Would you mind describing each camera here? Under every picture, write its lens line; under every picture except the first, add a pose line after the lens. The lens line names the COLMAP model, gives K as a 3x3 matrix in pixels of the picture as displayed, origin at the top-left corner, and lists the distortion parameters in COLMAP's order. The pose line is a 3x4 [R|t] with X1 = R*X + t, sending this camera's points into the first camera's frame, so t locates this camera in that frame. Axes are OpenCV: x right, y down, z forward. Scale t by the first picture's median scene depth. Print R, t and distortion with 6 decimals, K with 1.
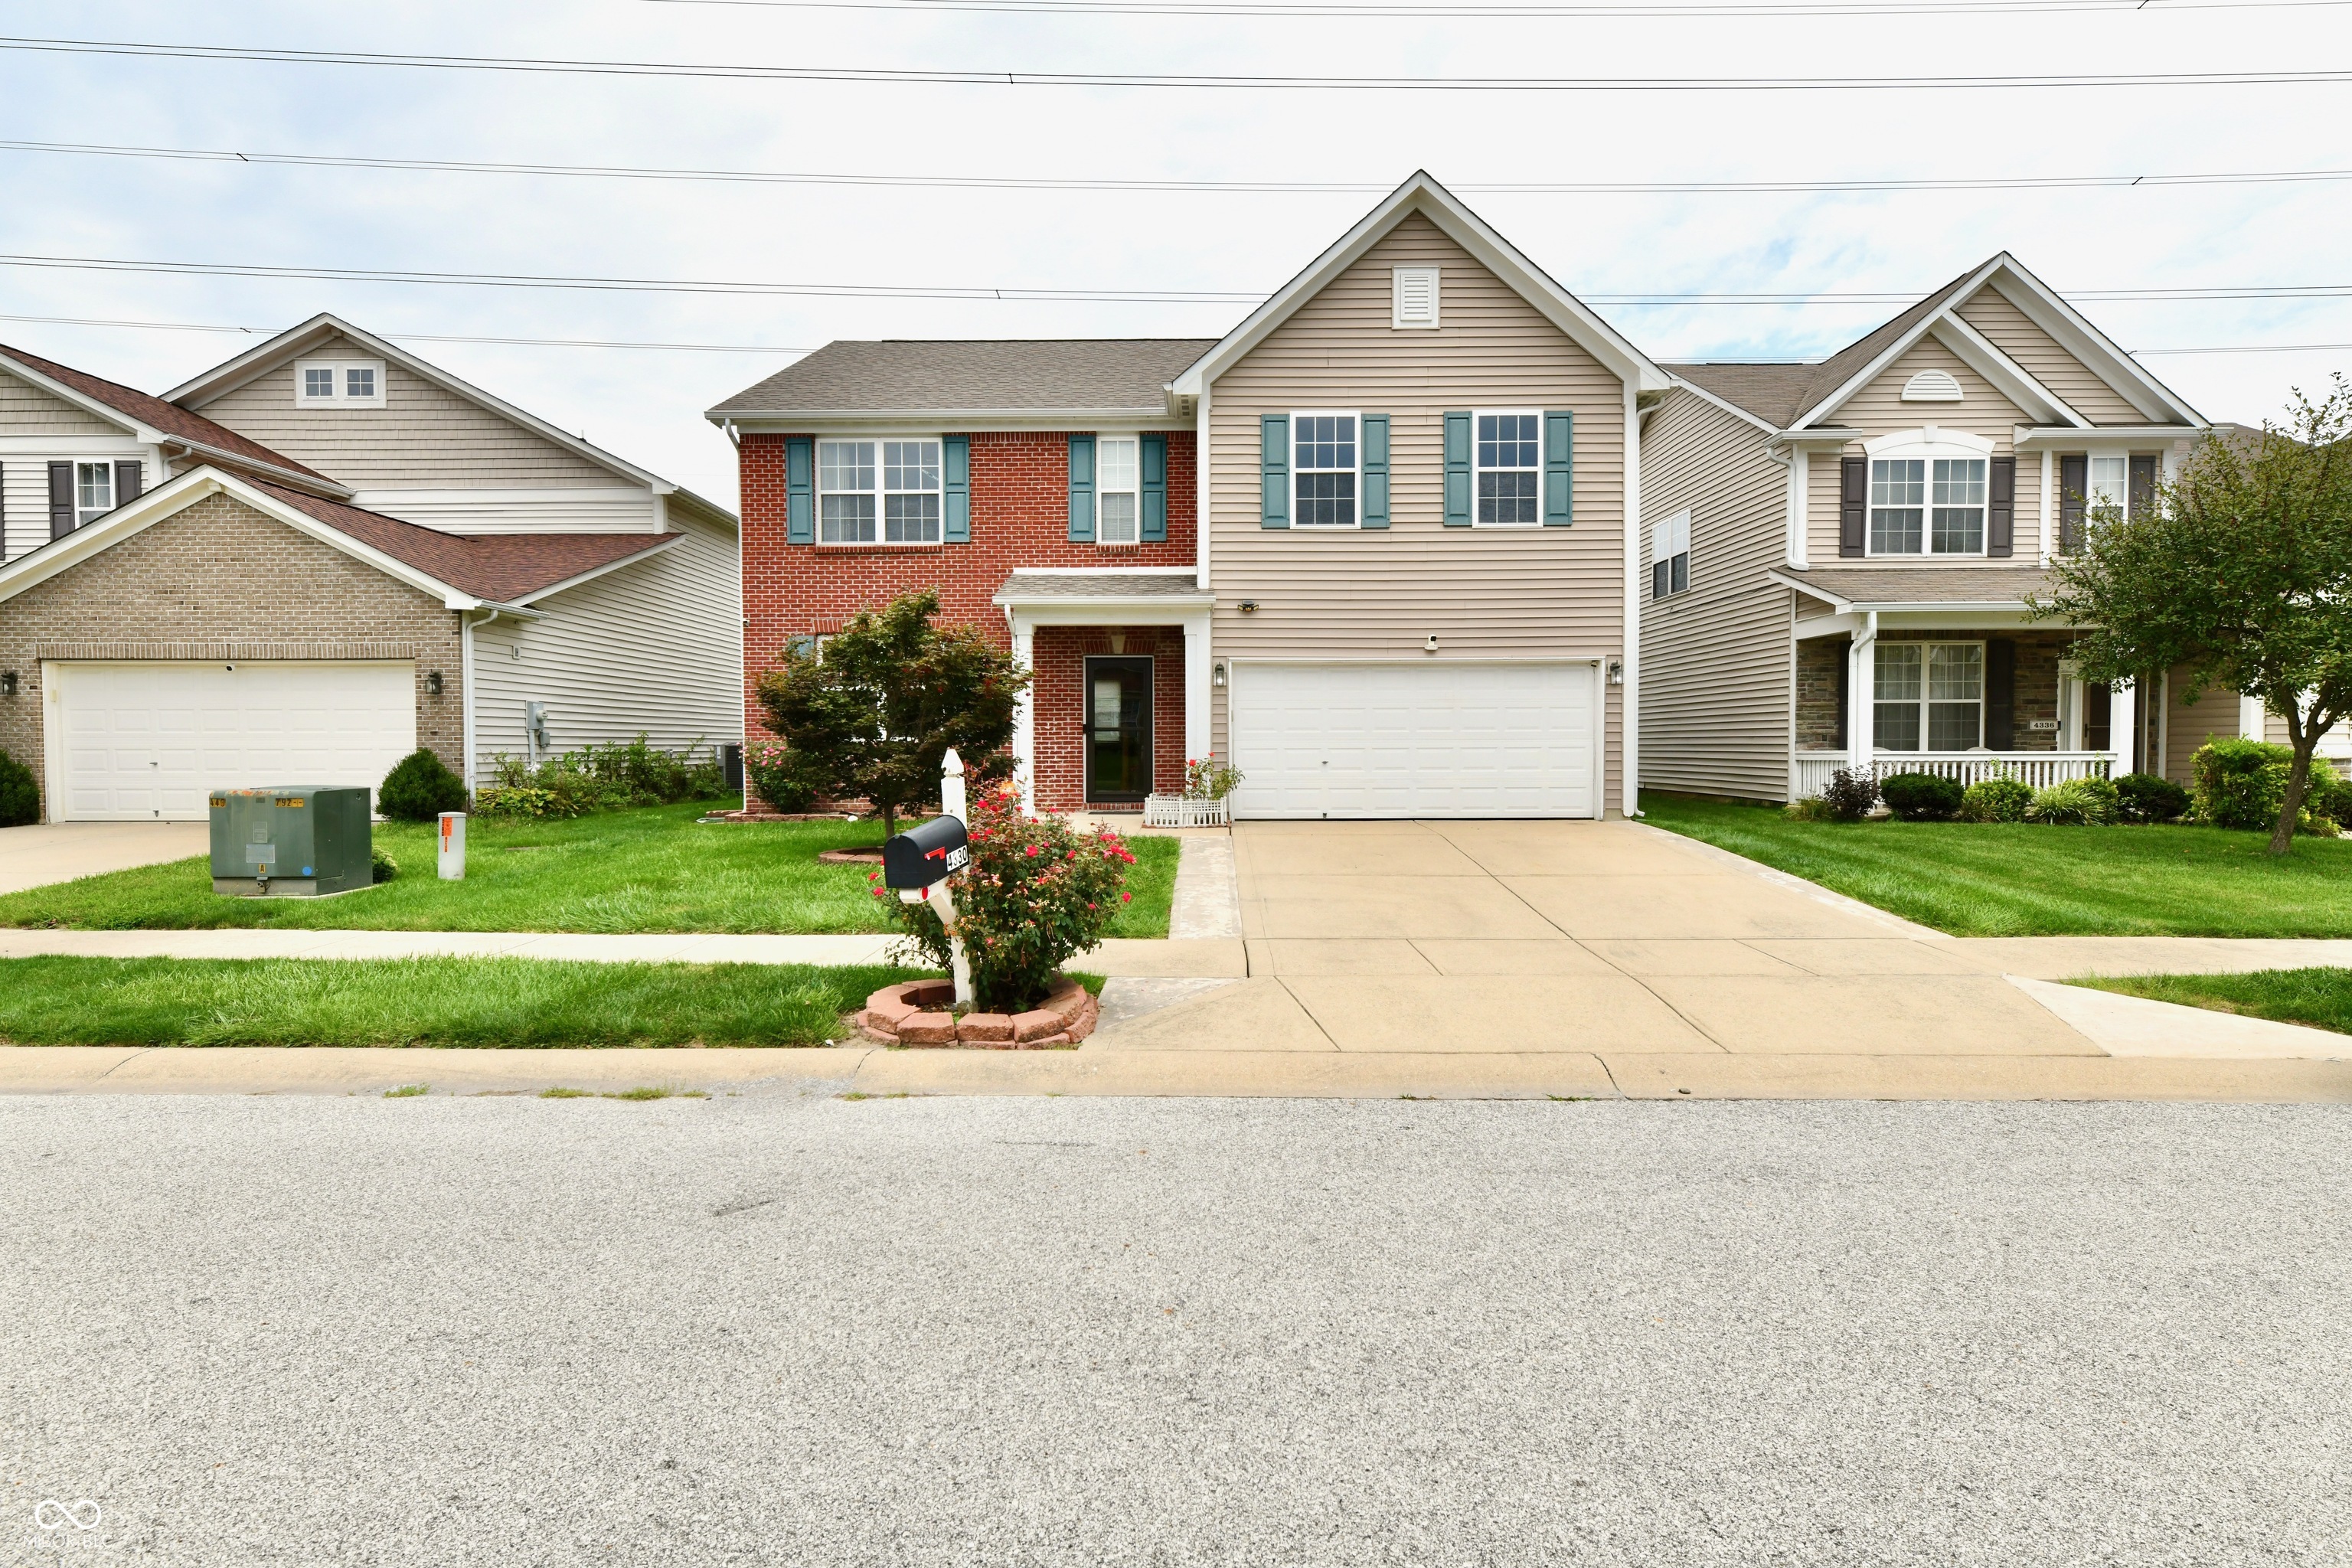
lens RADIAL K [[1208.7, 0, 1176.0], [0, 1208.7, 784.0], [0, 0, 1]] dist [0.001686, -0.000326]
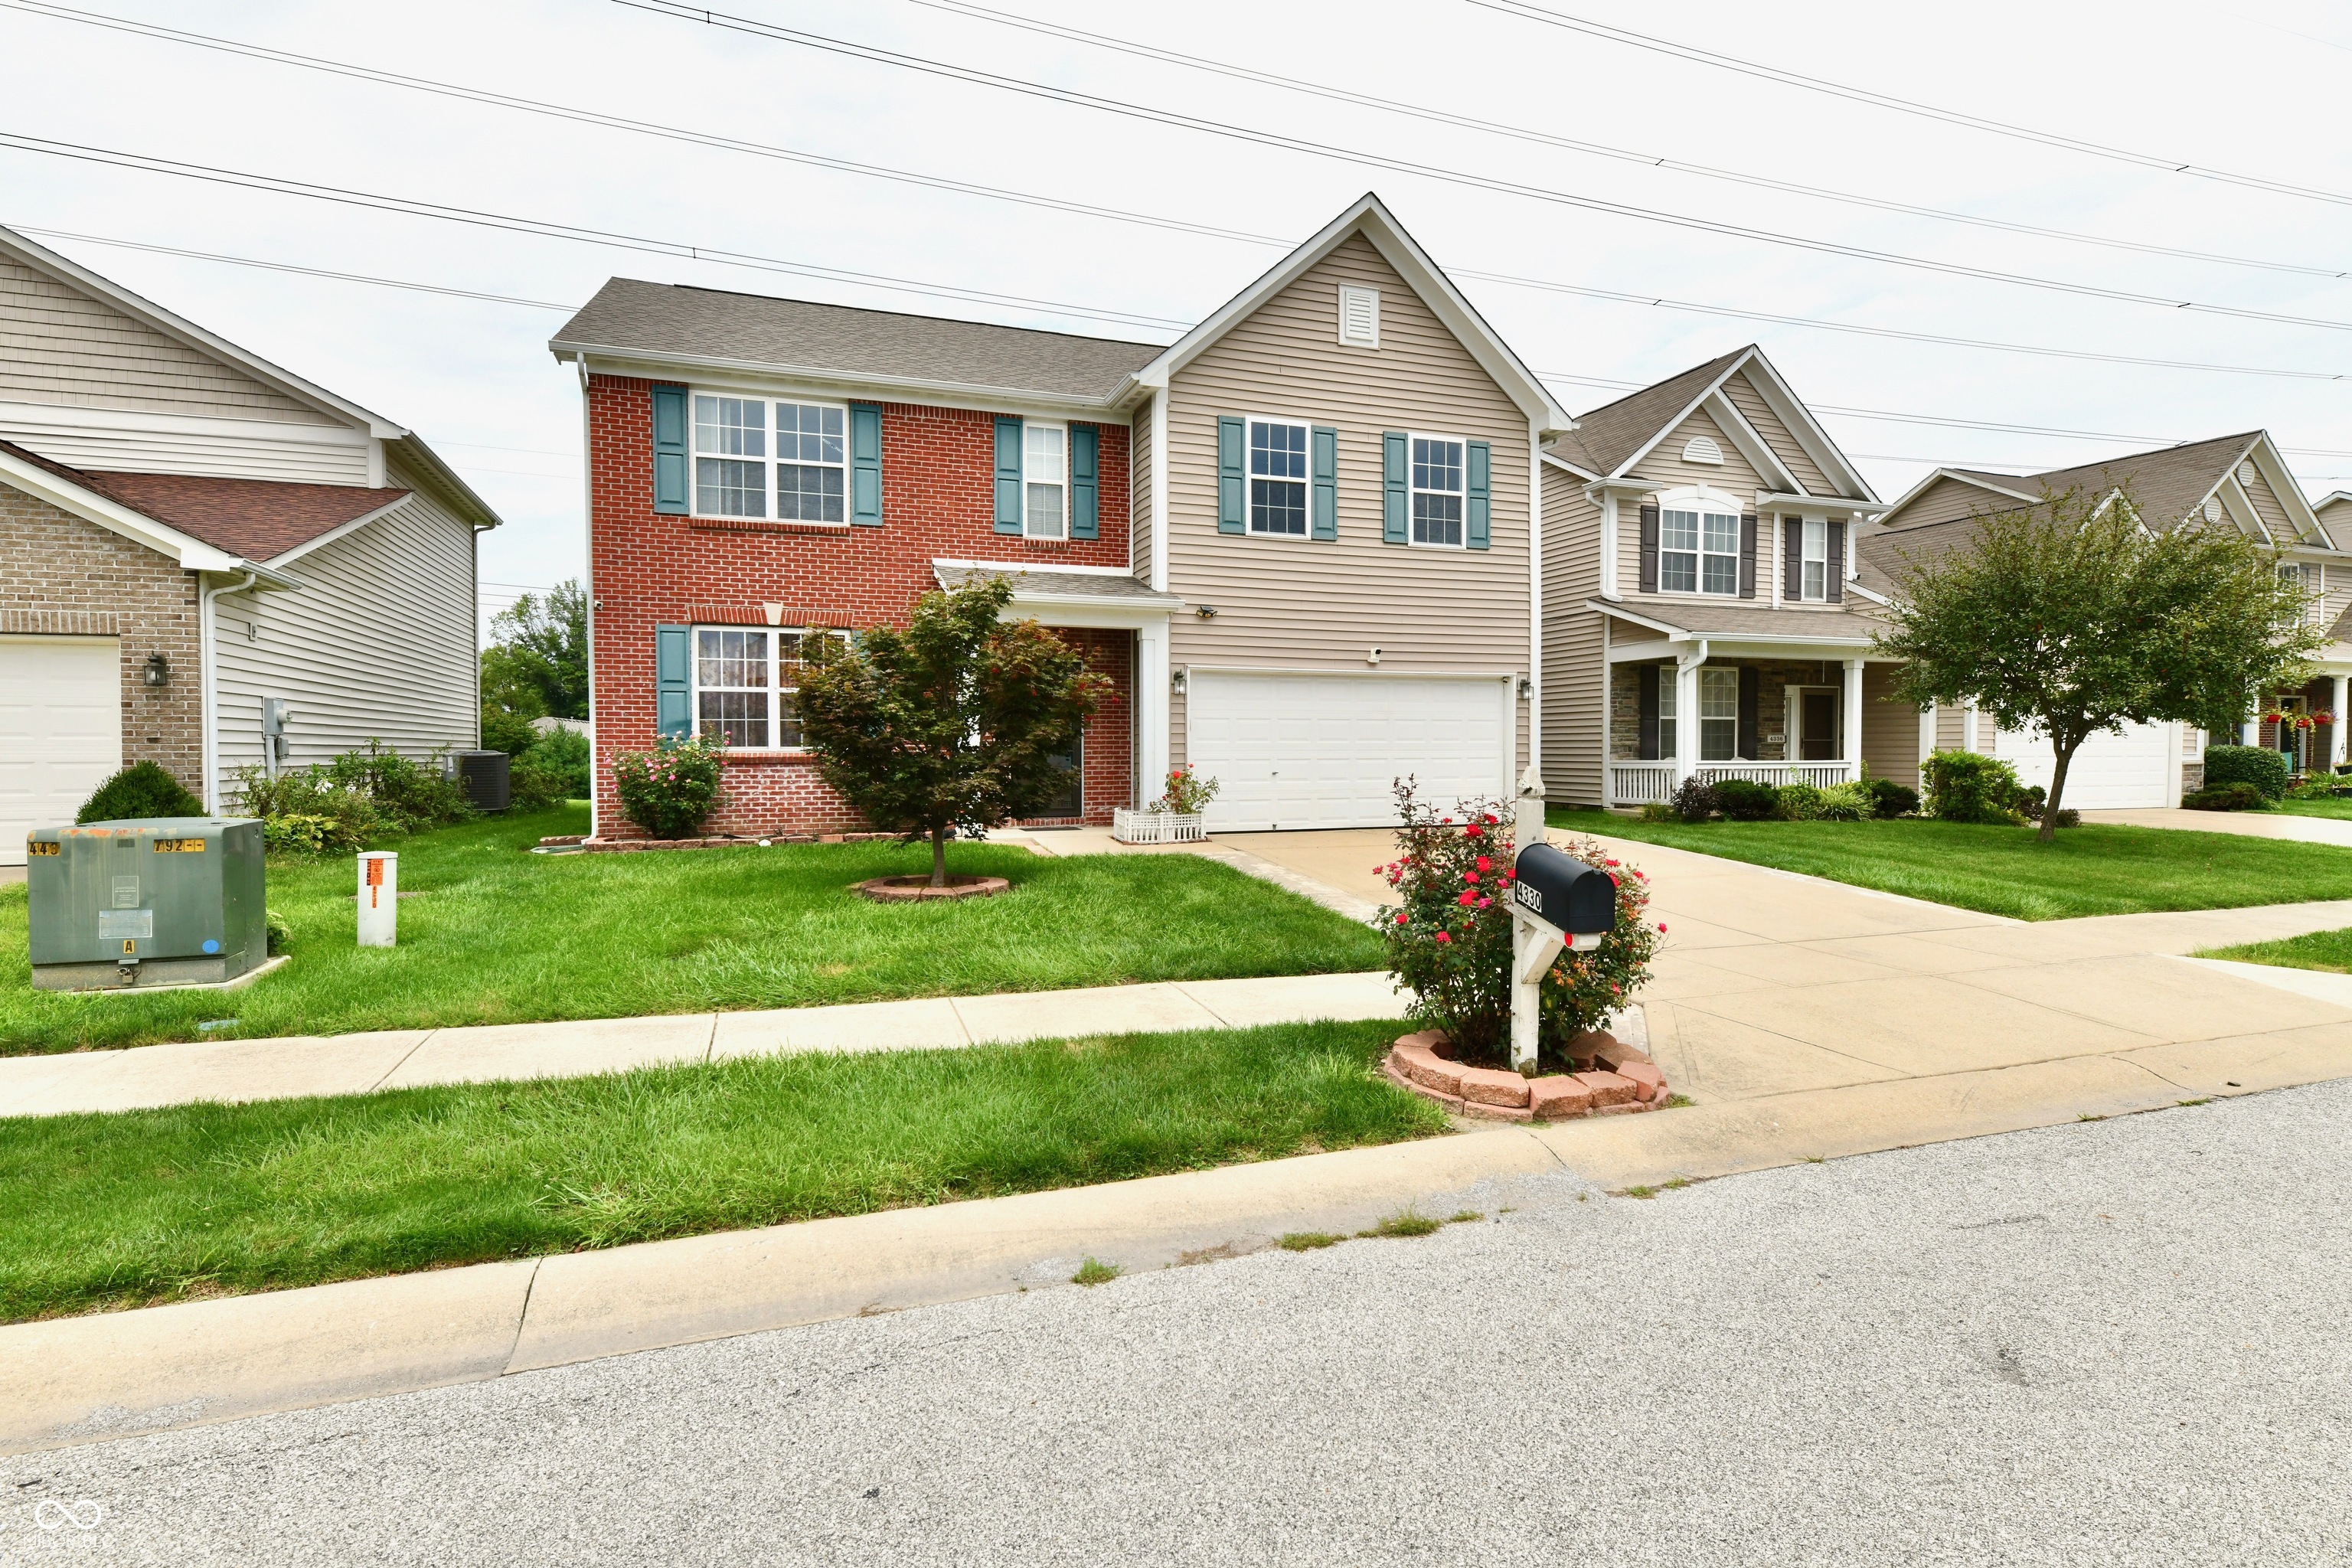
lens RADIAL K [[1177.0, 0, 1176.0], [0, 1177.0, 784.0], [0, 0, 1]] dist [-0.000073, -0.000489]
pose [[0.933392, -0.009191, 0.358740, -0.297352], [0.011083, 0.999933, -0.003216, -0.006850], [-0.358687, 0.006977, 0.933432, 0.129372]]
